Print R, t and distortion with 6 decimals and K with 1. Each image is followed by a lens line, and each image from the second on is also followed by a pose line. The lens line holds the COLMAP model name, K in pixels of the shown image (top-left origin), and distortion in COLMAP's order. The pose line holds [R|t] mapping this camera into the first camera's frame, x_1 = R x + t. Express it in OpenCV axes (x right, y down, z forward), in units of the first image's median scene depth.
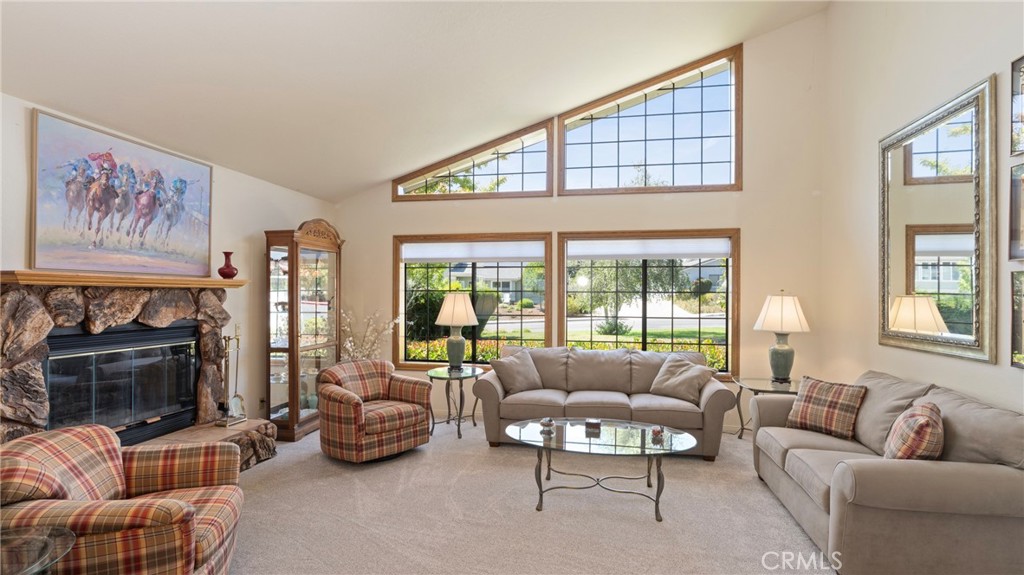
lens RADIAL K [[469.9, 0, 519.6], [0, 469.9, 293.5], [0, 0, 1]] dist [-0.001112, 0.000234]
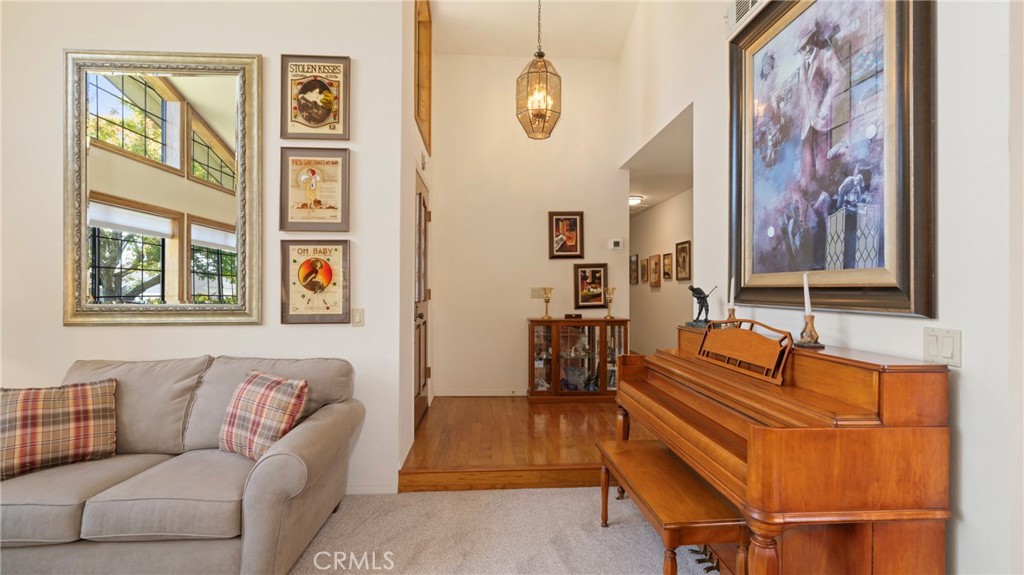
lens RADIAL K [[461.3, 0, 513.2], [0, 461.3, 283.5], [0, 0, 1]] dist [0.000164, 0.000210]
pose [[-0.242549, 0.001292, 0.970138, -0.101409], [-0.004058, 0.999989, -0.002346, 0.037825], [-0.970131, -0.004505, -0.242541, 0.457129]]
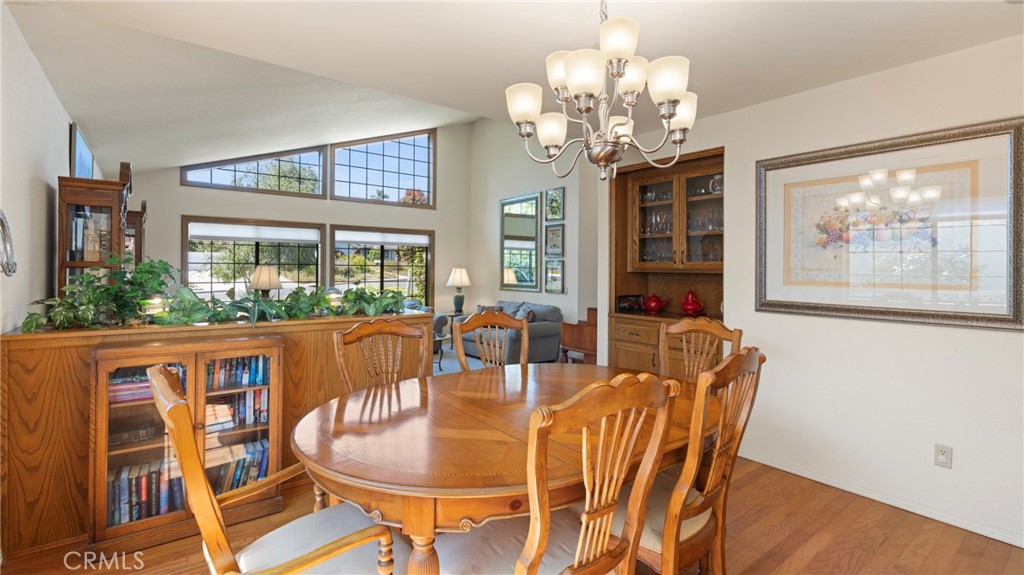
lens RADIAL K [[466.5, 0, 514.2], [0, 466.5, 265.9], [0, 0, 1]] dist [0.000232, 0.000083]
pose [[0.666683, 0.006792, 0.745311, -0.801664], [-0.005796, 0.999975, -0.003929, 0.001541], [-0.745319, -0.001701, 0.666706, -0.510723]]
